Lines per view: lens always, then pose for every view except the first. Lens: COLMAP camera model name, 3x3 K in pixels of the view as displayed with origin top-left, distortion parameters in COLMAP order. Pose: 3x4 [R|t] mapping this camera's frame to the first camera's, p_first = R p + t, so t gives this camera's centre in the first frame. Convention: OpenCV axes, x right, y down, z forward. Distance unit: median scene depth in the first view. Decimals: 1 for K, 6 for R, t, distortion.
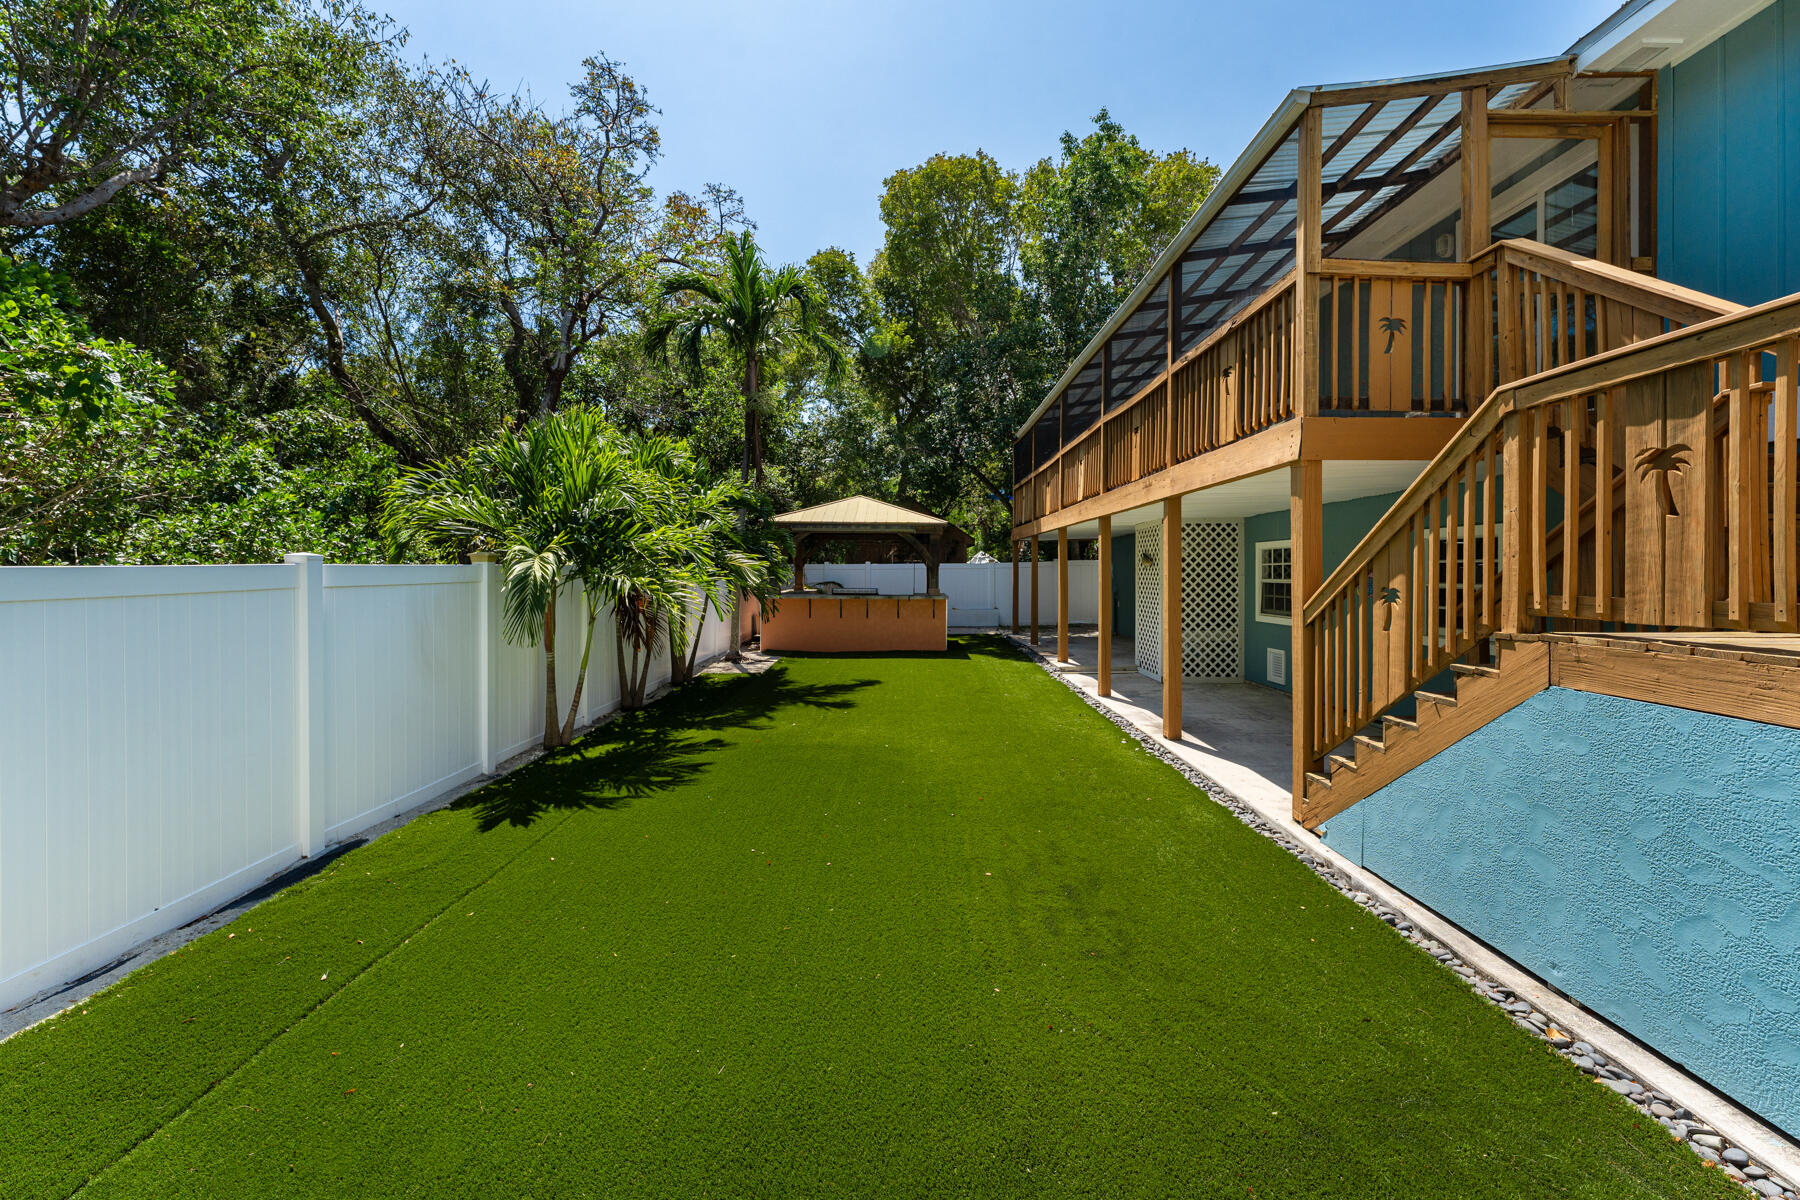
lens RADIAL K [[740.0, 0, 904.2], [0, 740.0, 570.3], [0, 0, 1]] dist [-0.000983, 0.000461]
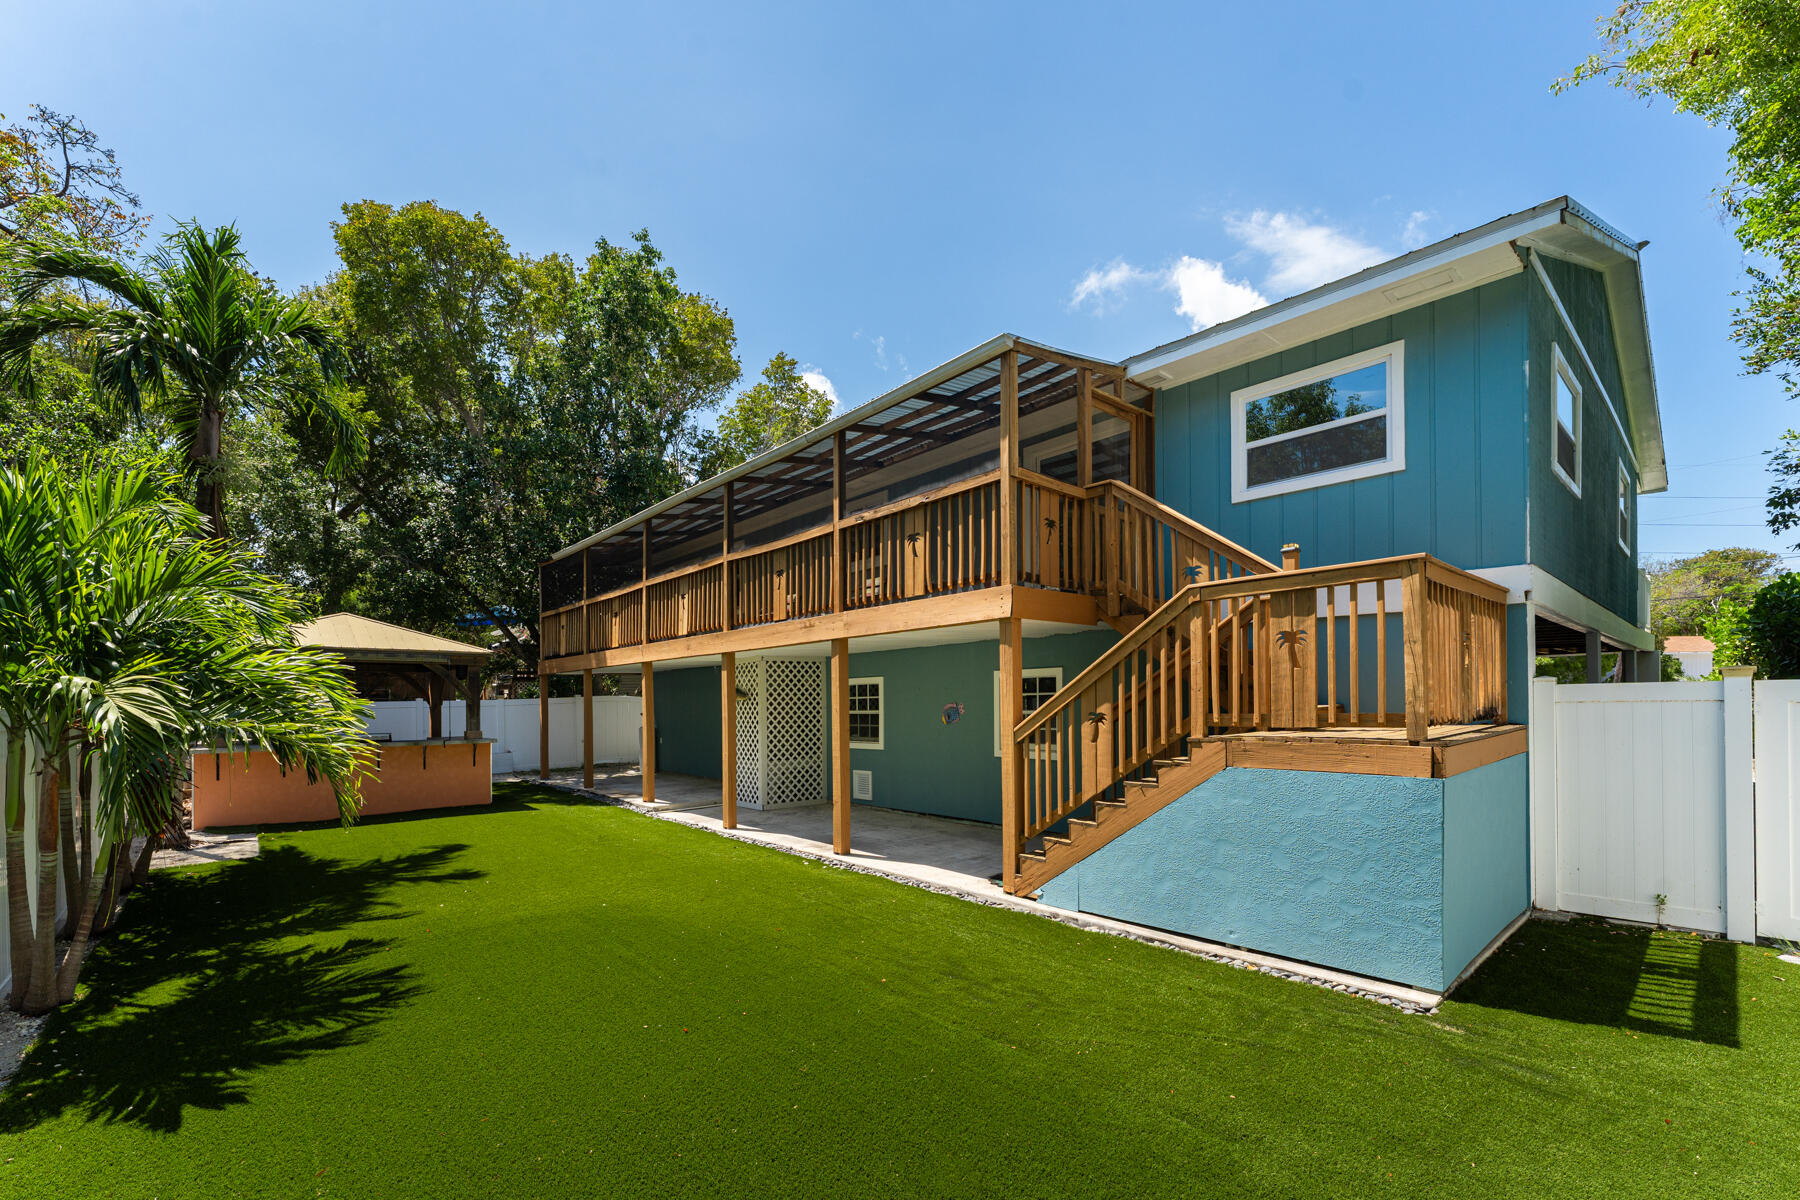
lens RADIAL K [[765.4, 0, 898.3], [0, 765.4, 704.8], [0, 0, 1]] dist [0.000992, 0.000216]
pose [[0.761393, -0.015015, 0.648117, -0.497735], [0.015941, 0.999863, 0.004437, -0.003343], [-0.648095, 0.006953, 0.761528, 0.094299]]
